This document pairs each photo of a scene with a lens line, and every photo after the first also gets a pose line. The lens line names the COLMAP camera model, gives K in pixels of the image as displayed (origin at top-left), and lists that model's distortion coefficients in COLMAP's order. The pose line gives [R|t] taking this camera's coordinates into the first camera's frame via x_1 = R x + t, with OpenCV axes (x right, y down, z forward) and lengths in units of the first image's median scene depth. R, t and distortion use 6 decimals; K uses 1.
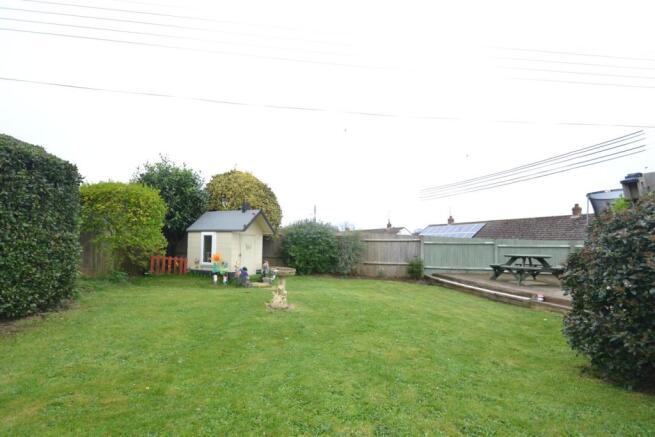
lens RADIAL K [[301.8, 0, 327.3], [0, 301.8, 237.7], [0, 0, 1]] dist [0.000545, -0.015666]
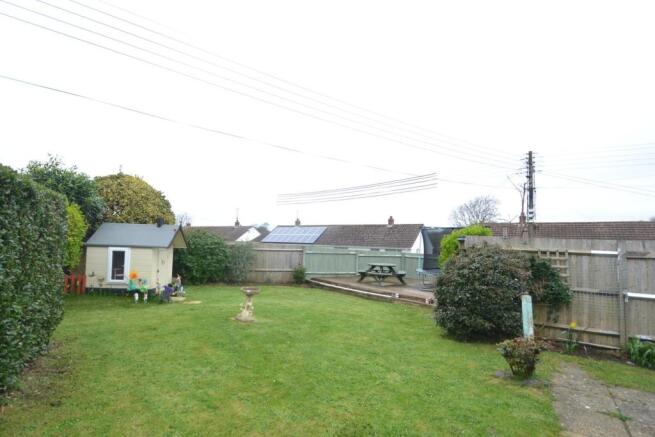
lens RADIAL K [[301.8, 0, 327.3], [0, 301.8, 237.7], [0, 0, 1]] dist [0.000545, -0.015666]
pose [[0.874946, 0.024868, 0.483581, -0.239795], [-0.028582, 0.999591, 0.000310, -0.057260], [-0.483376, -0.014092, 0.875300, -0.111436]]
